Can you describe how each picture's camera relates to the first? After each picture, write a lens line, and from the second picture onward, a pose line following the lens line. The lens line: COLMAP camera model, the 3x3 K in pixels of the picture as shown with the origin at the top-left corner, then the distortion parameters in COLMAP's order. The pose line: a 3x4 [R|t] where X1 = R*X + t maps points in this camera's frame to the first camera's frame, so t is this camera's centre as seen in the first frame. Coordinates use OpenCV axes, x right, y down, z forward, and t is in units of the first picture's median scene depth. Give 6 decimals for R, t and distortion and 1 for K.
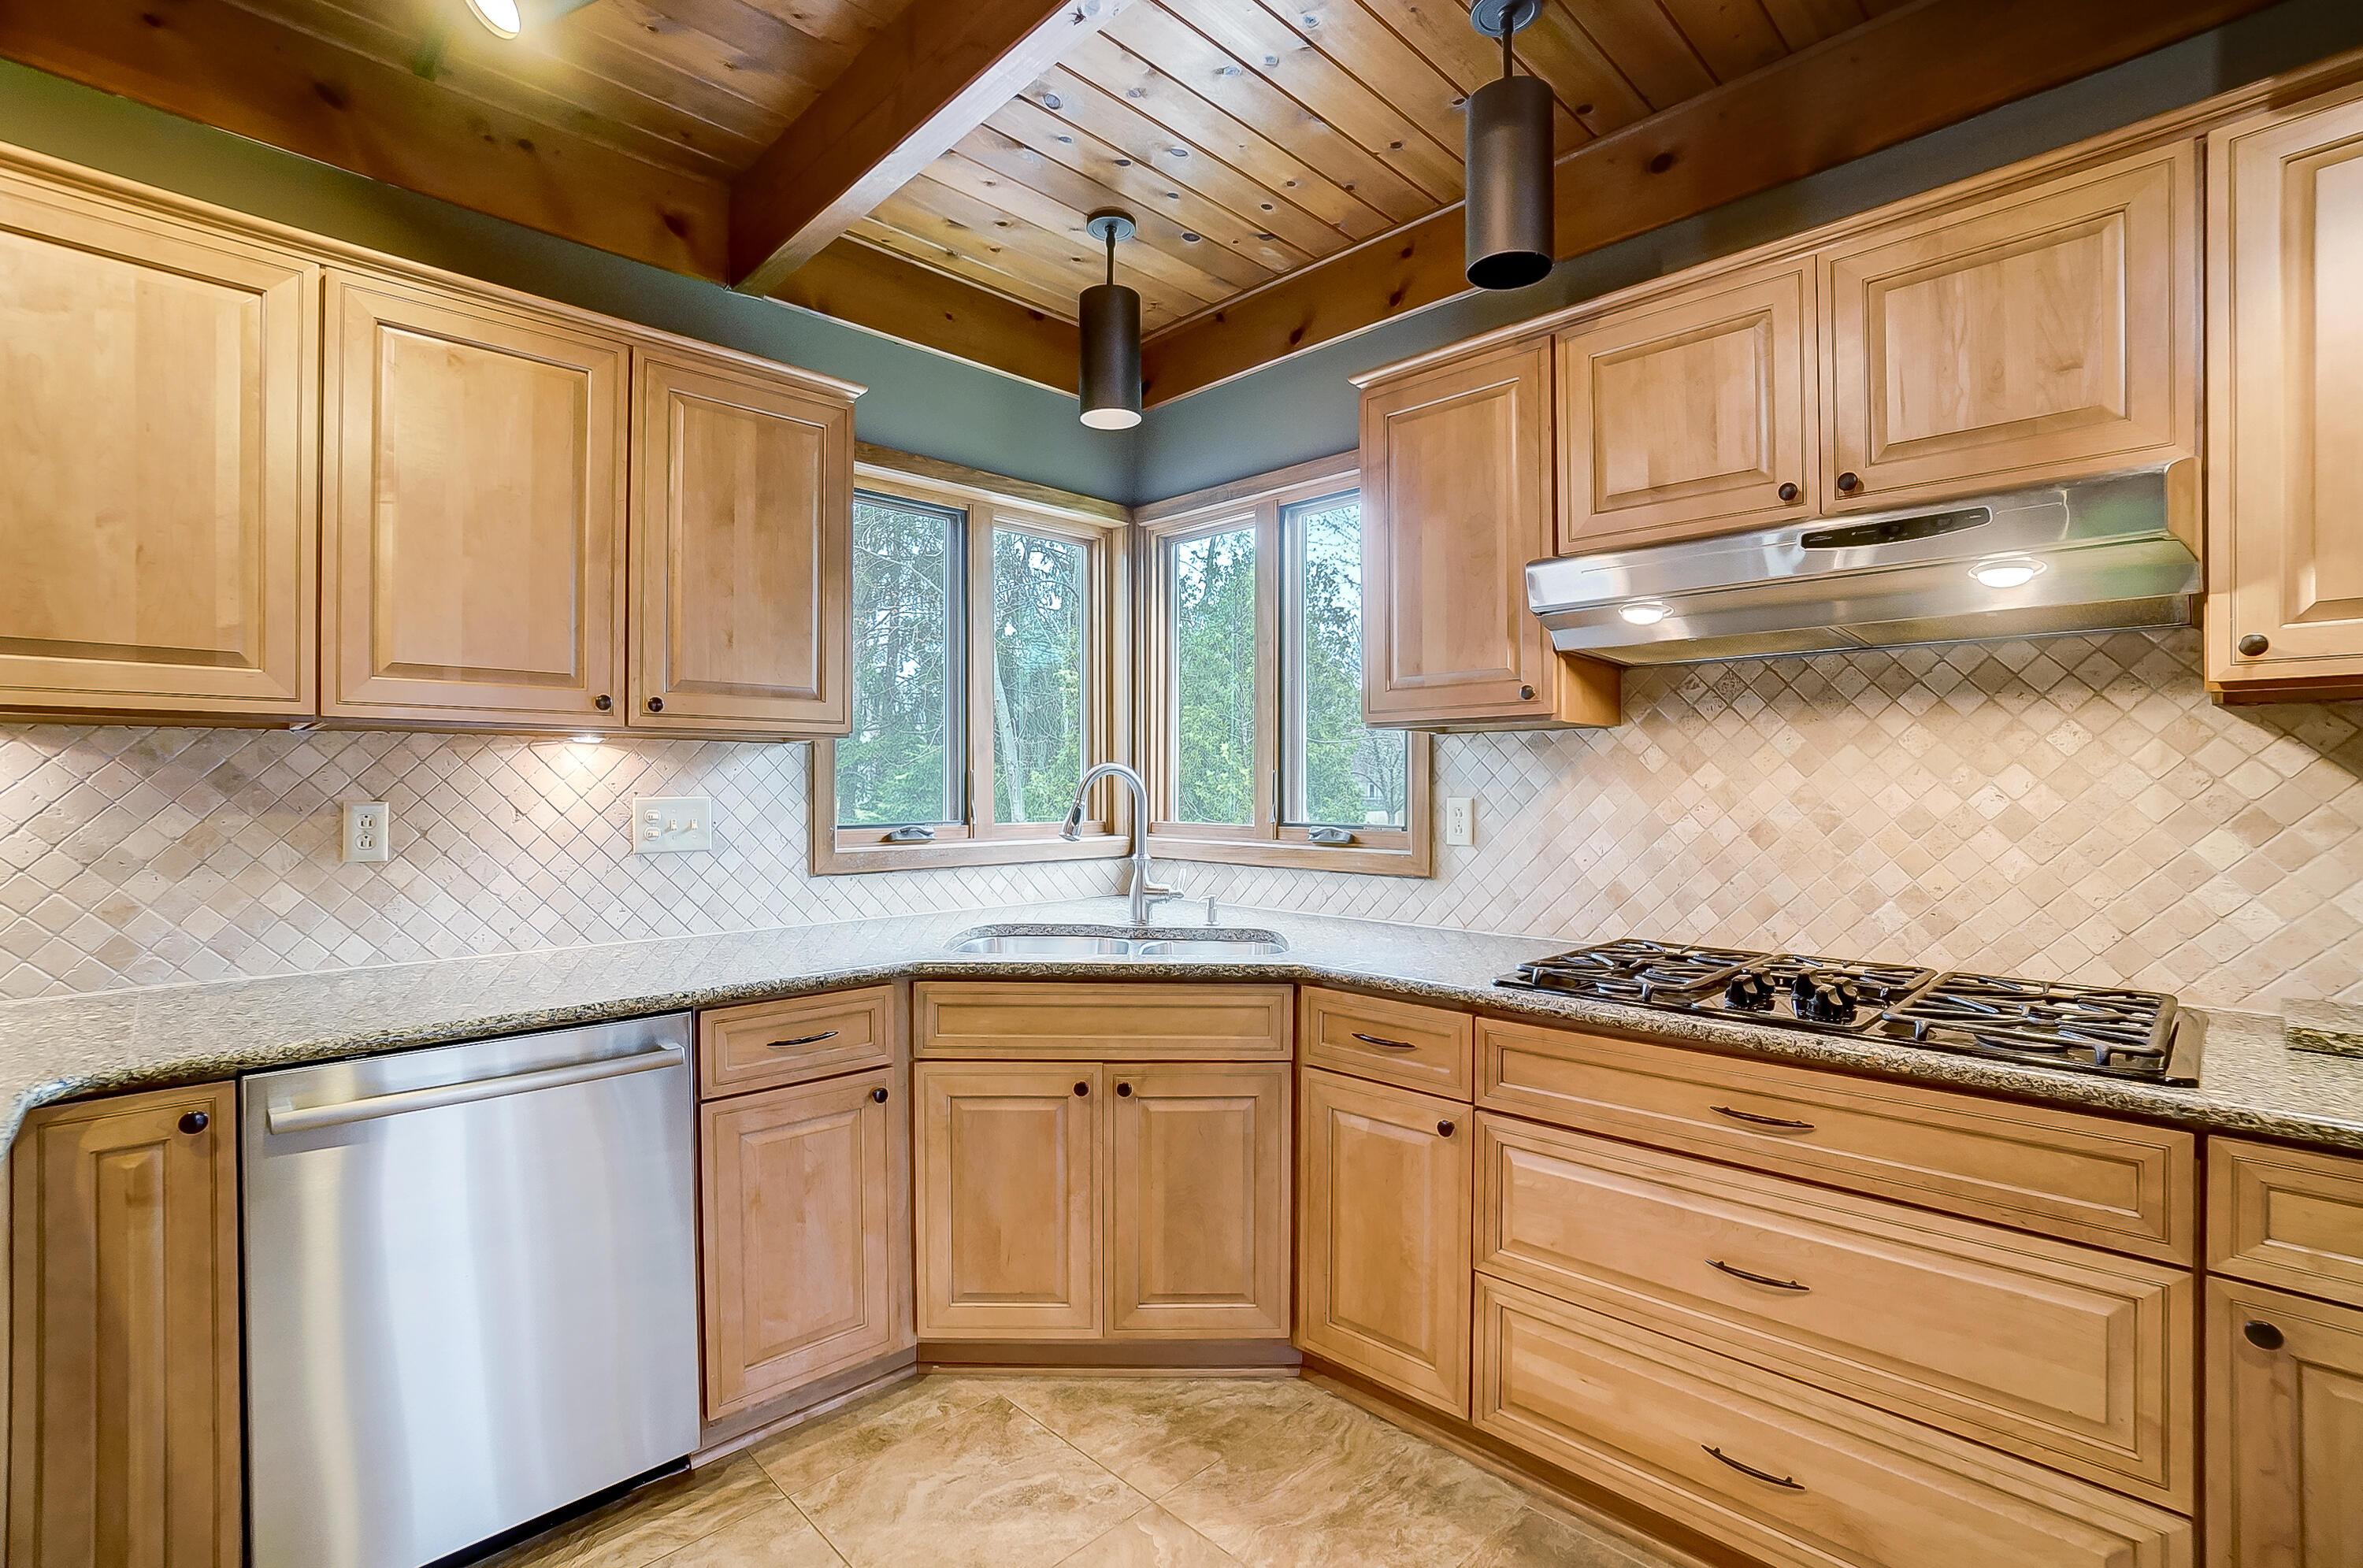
lens RADIAL K [[1055.5, 0, 1168.2], [0, 1055.5, 790.0], [0, 0, 1]] dist [-0.067976, 0.026455]
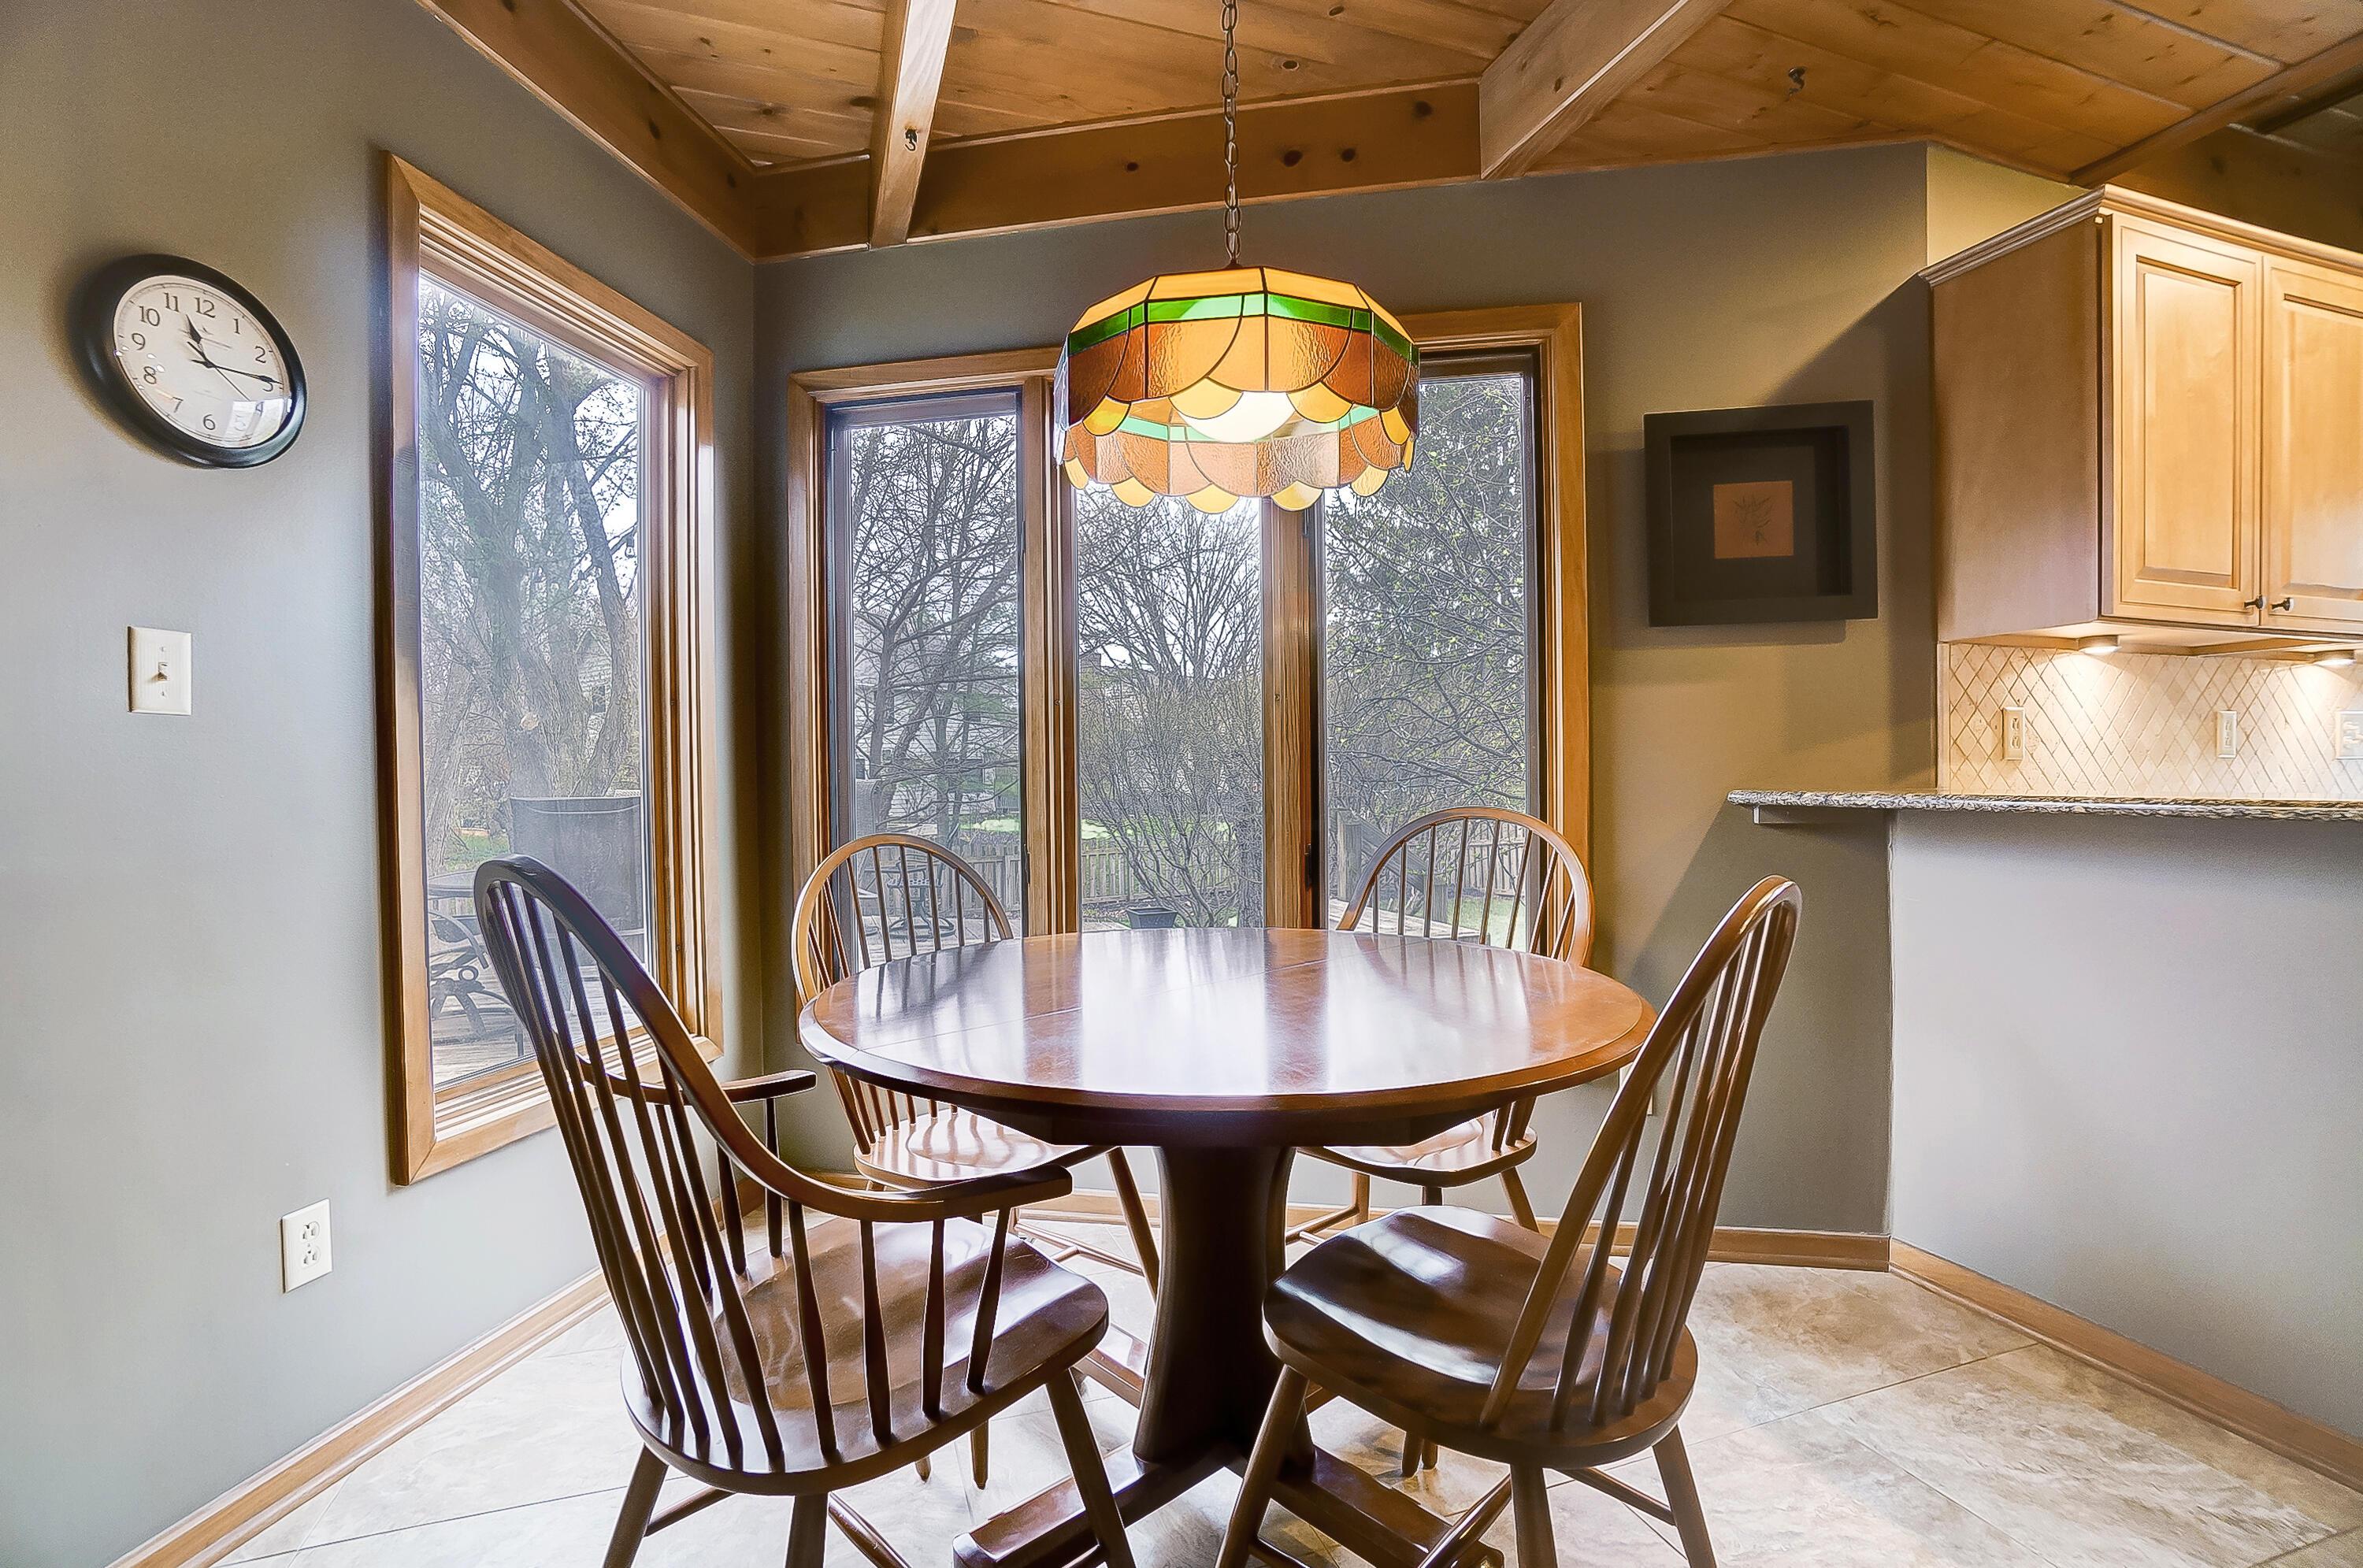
lens RADIAL K [[1057.8, 0, 1166.9], [0, 1057.8, 794.9], [0, 0, 1]] dist [-0.059393, 0.022157]
pose [[0.904571, -0.000030, -0.426322, -1.360164], [0.006777, 0.999875, 0.014309, 0.084807], [0.426268, -0.015833, 0.904458, -0.698967]]
